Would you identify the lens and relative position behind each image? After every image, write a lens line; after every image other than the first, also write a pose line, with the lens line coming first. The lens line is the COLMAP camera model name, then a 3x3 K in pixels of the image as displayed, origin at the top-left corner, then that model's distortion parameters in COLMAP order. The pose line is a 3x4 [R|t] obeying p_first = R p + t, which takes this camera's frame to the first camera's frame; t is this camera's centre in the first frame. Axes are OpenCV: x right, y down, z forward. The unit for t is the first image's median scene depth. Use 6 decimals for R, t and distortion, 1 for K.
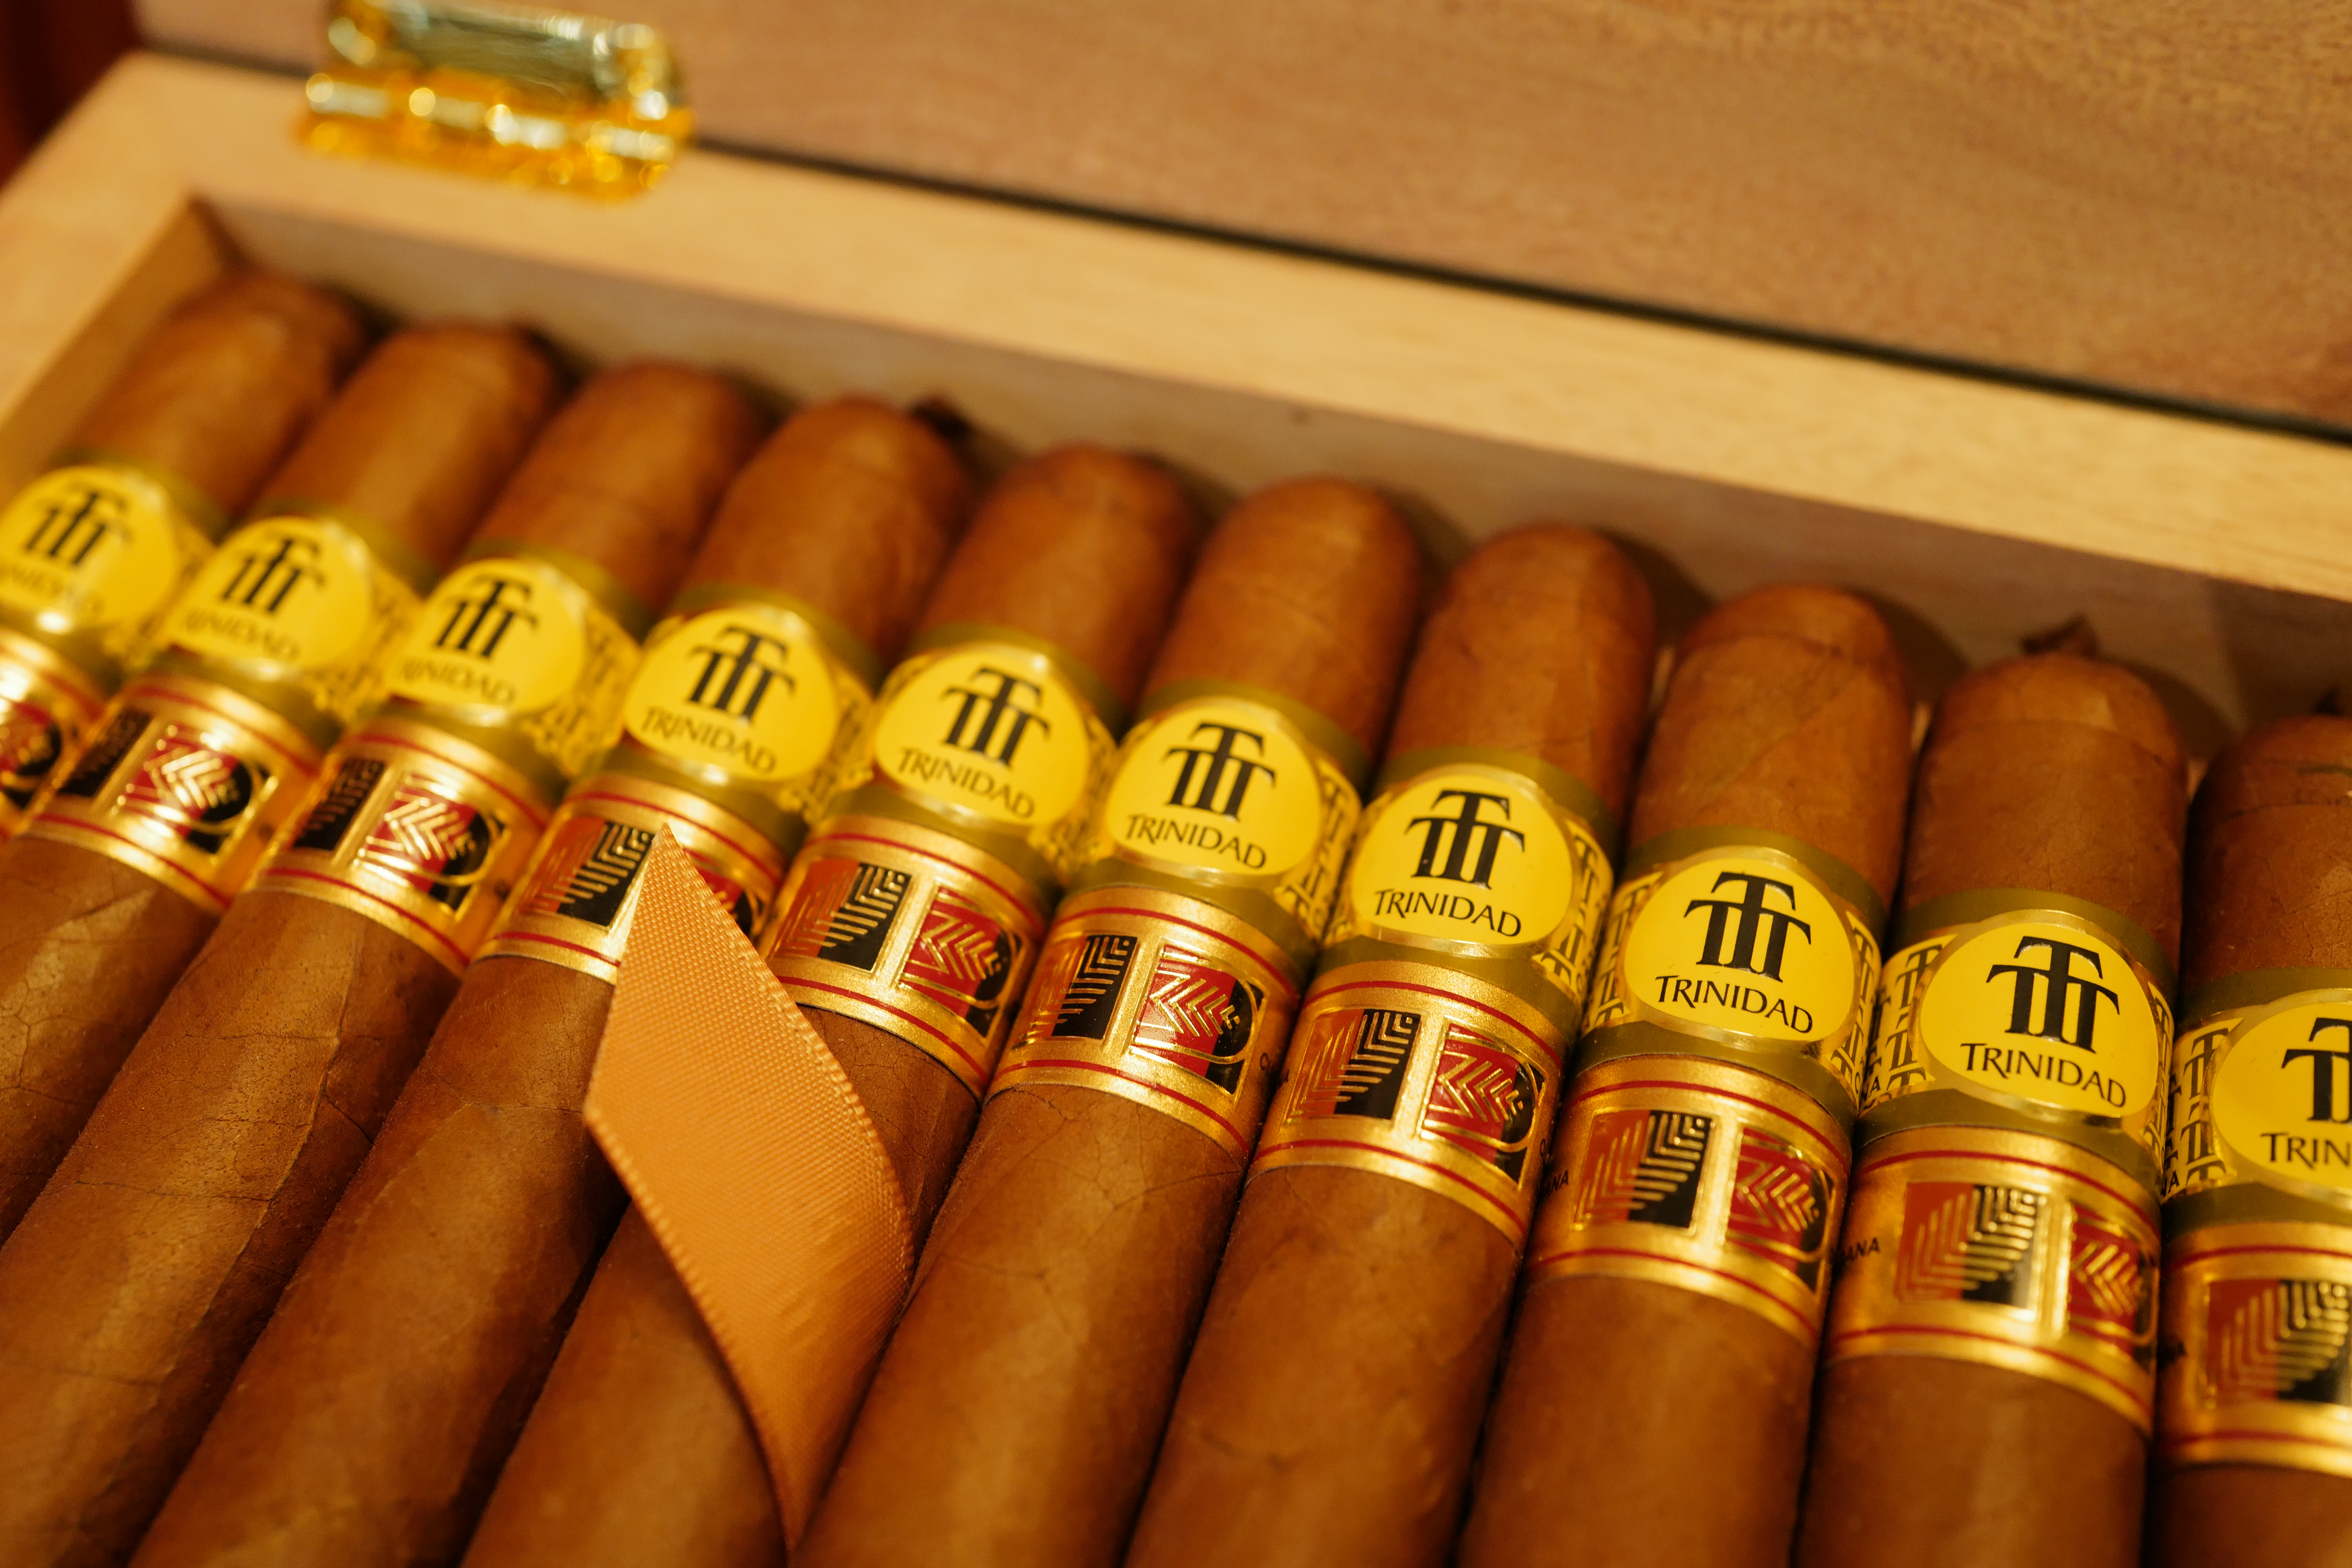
lens RADIAL K [[2215.0, 0, 1184.5], [0, 2215.0, 779.5], [0, 0, 1]] dist [0.000164, 0.000000]
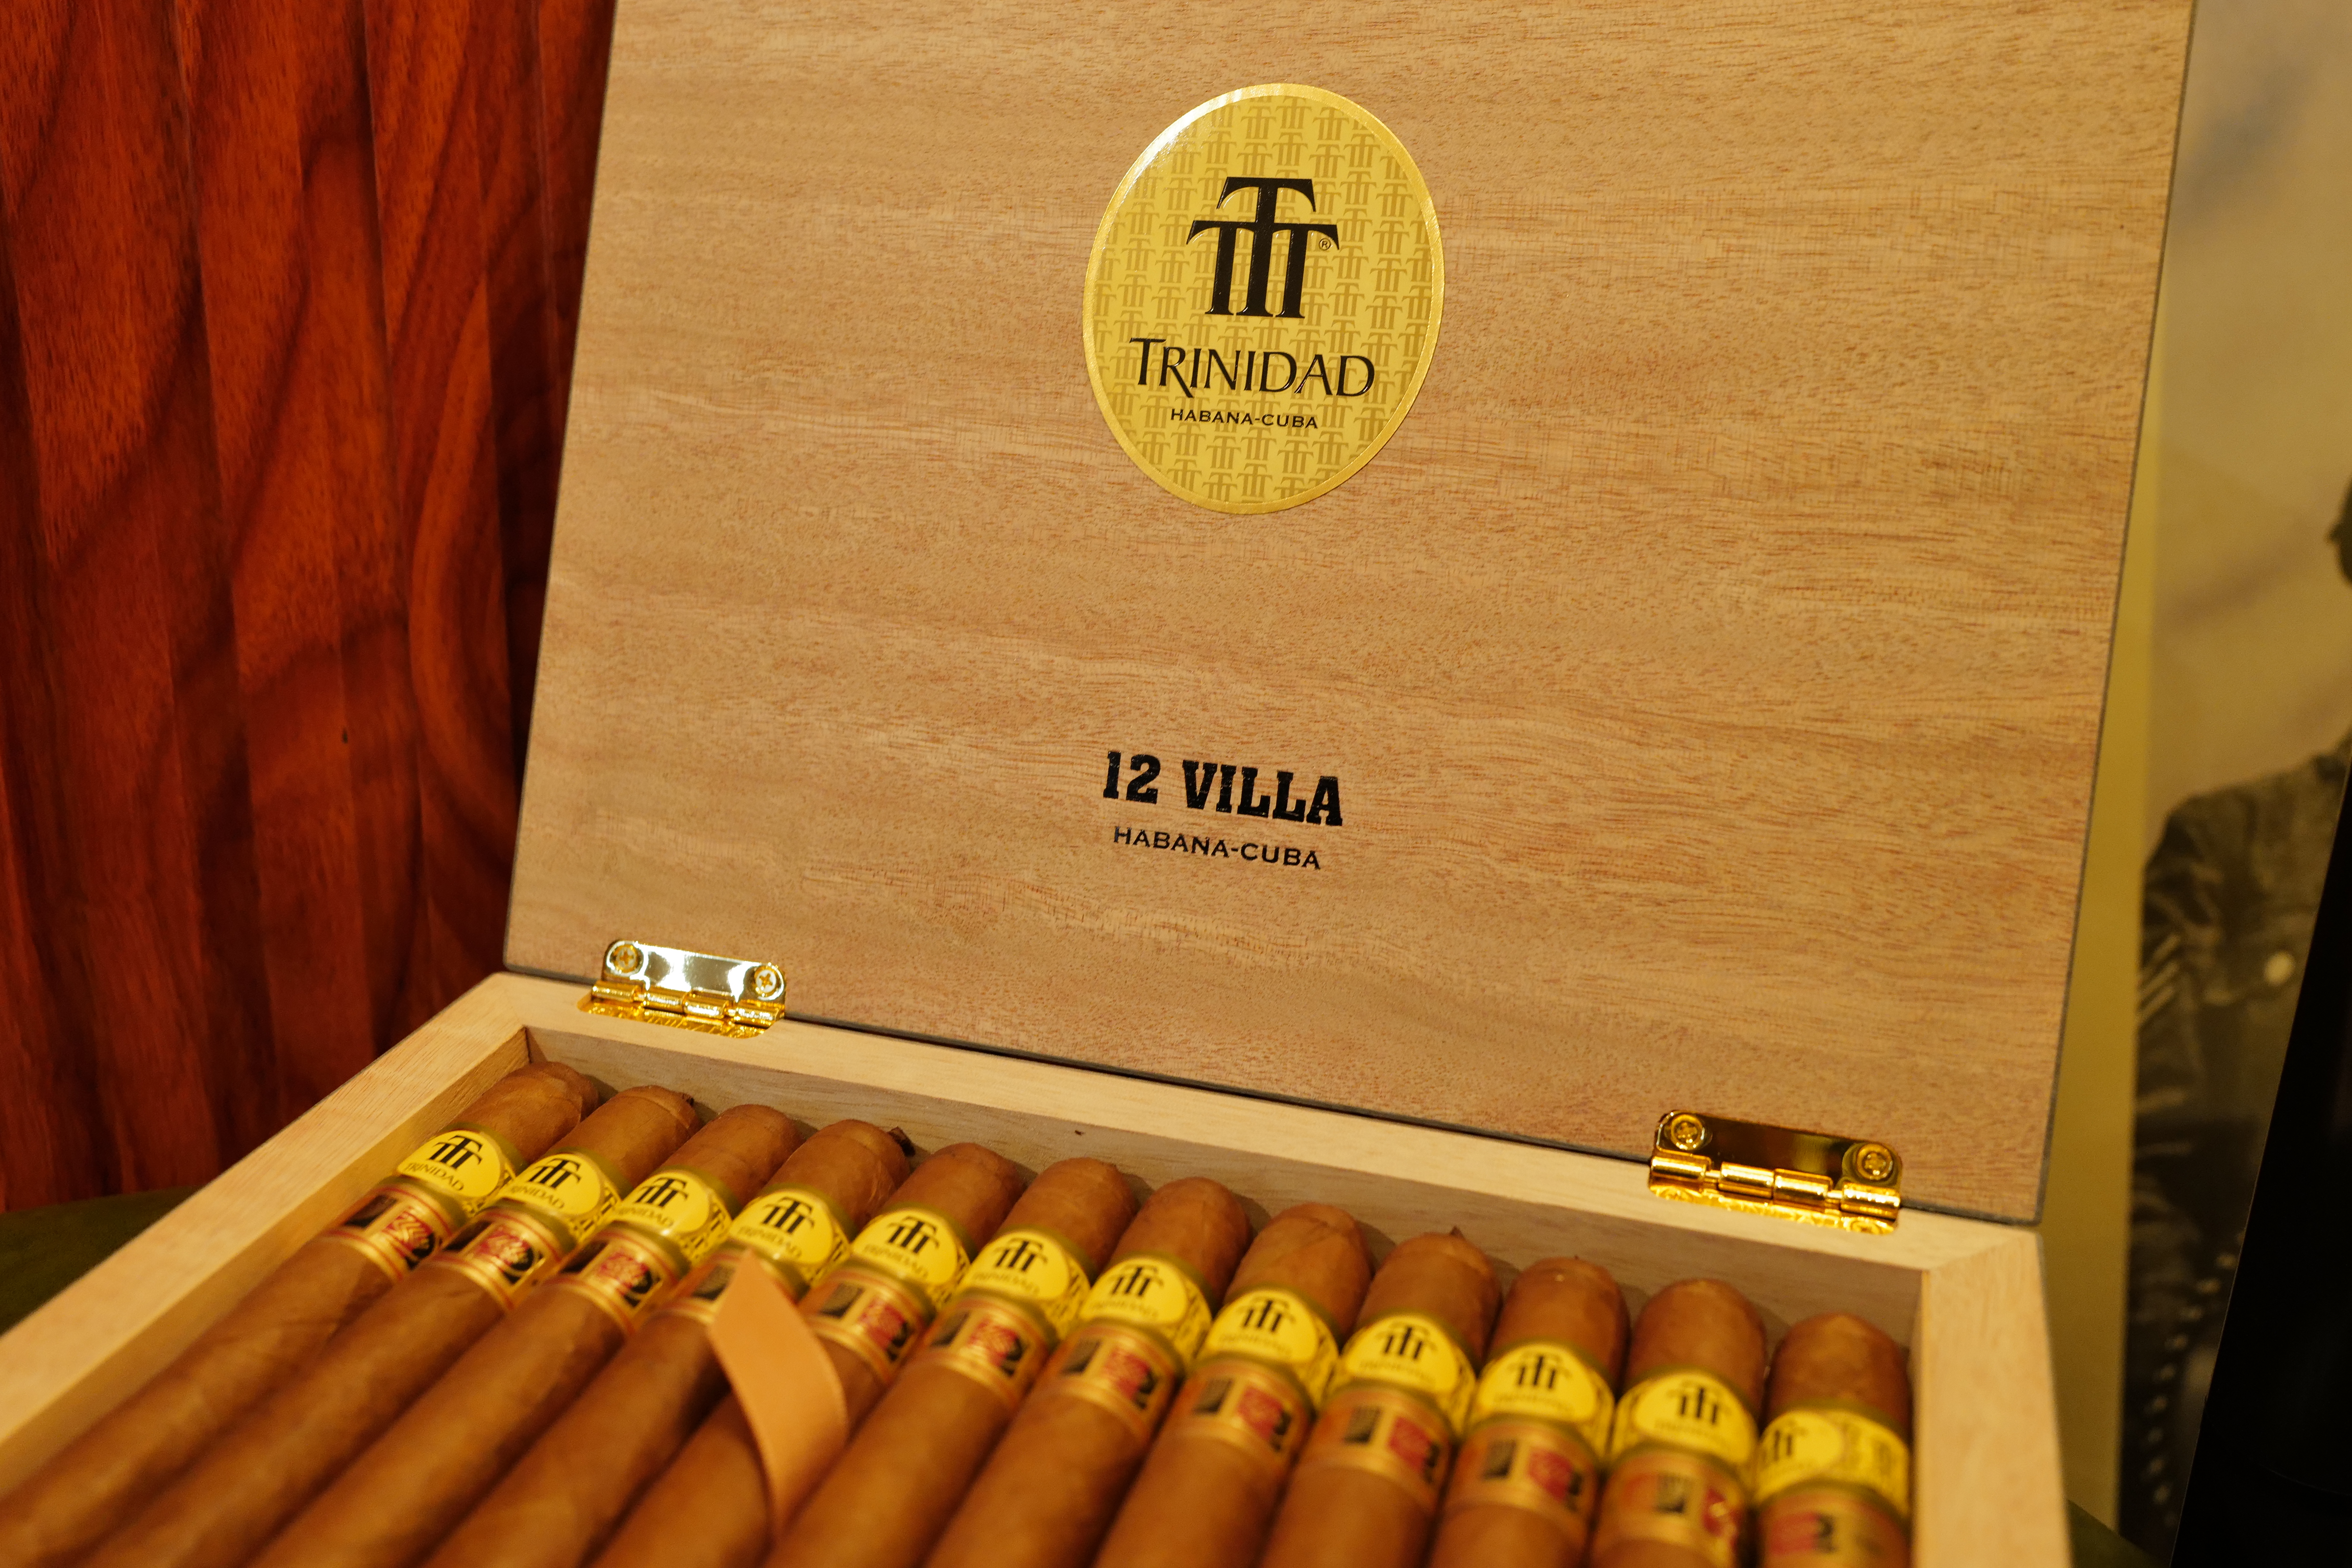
lens RADIAL K [[2215.0, 0, 1162.9], [0, 2215.0, 767.4], [0, 0, 1]] dist [0.000164, 0.000000]
pose [[0.998790, 0.048982, 0.004400, 0.116400], [-0.038423, 0.833058, -0.551850, 0.747476], [-0.030696, 0.551013, 0.833932, -0.961329]]
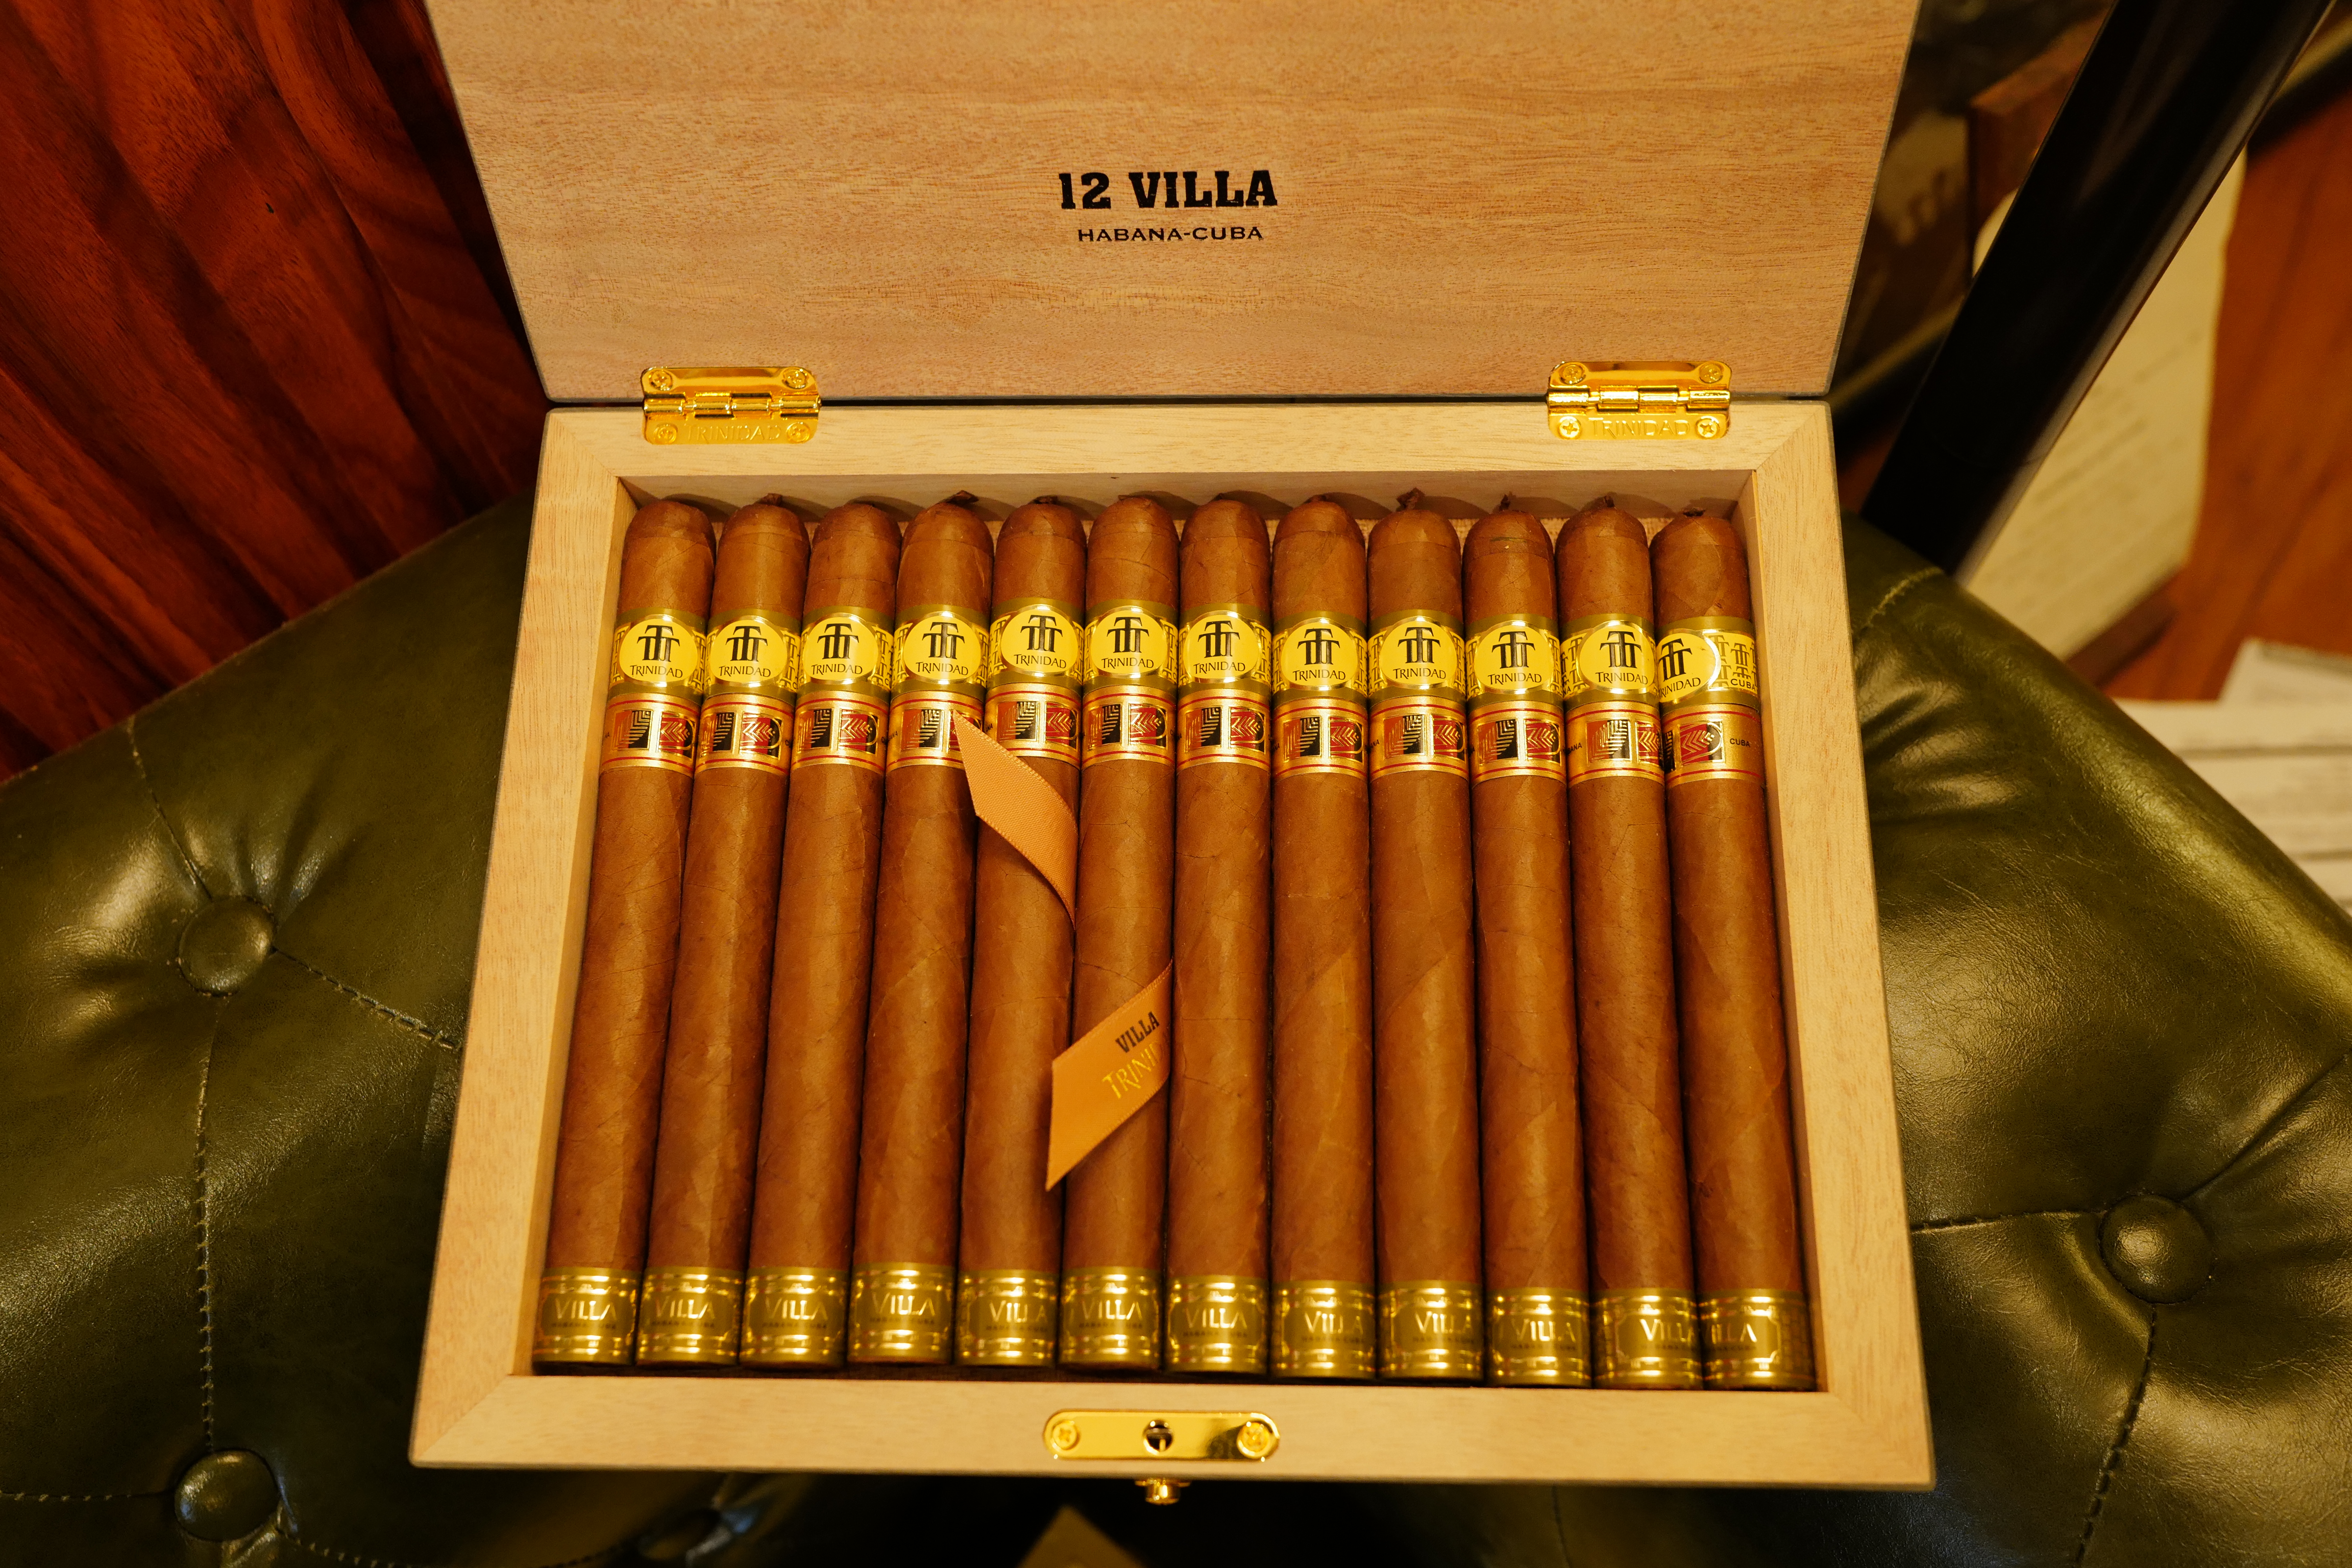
lens RADIAL K [[2215.0, 0, 1183.6], [0, 2215.0, 789.7], [0, 0, 1]] dist [0.000164, 0.000000]
pose [[0.958876, -0.264591, 0.102706, -0.255756], [0.229263, 0.935376, 0.269278, -0.557544], [-0.167317, -0.234657, 0.957570, -1.732633]]
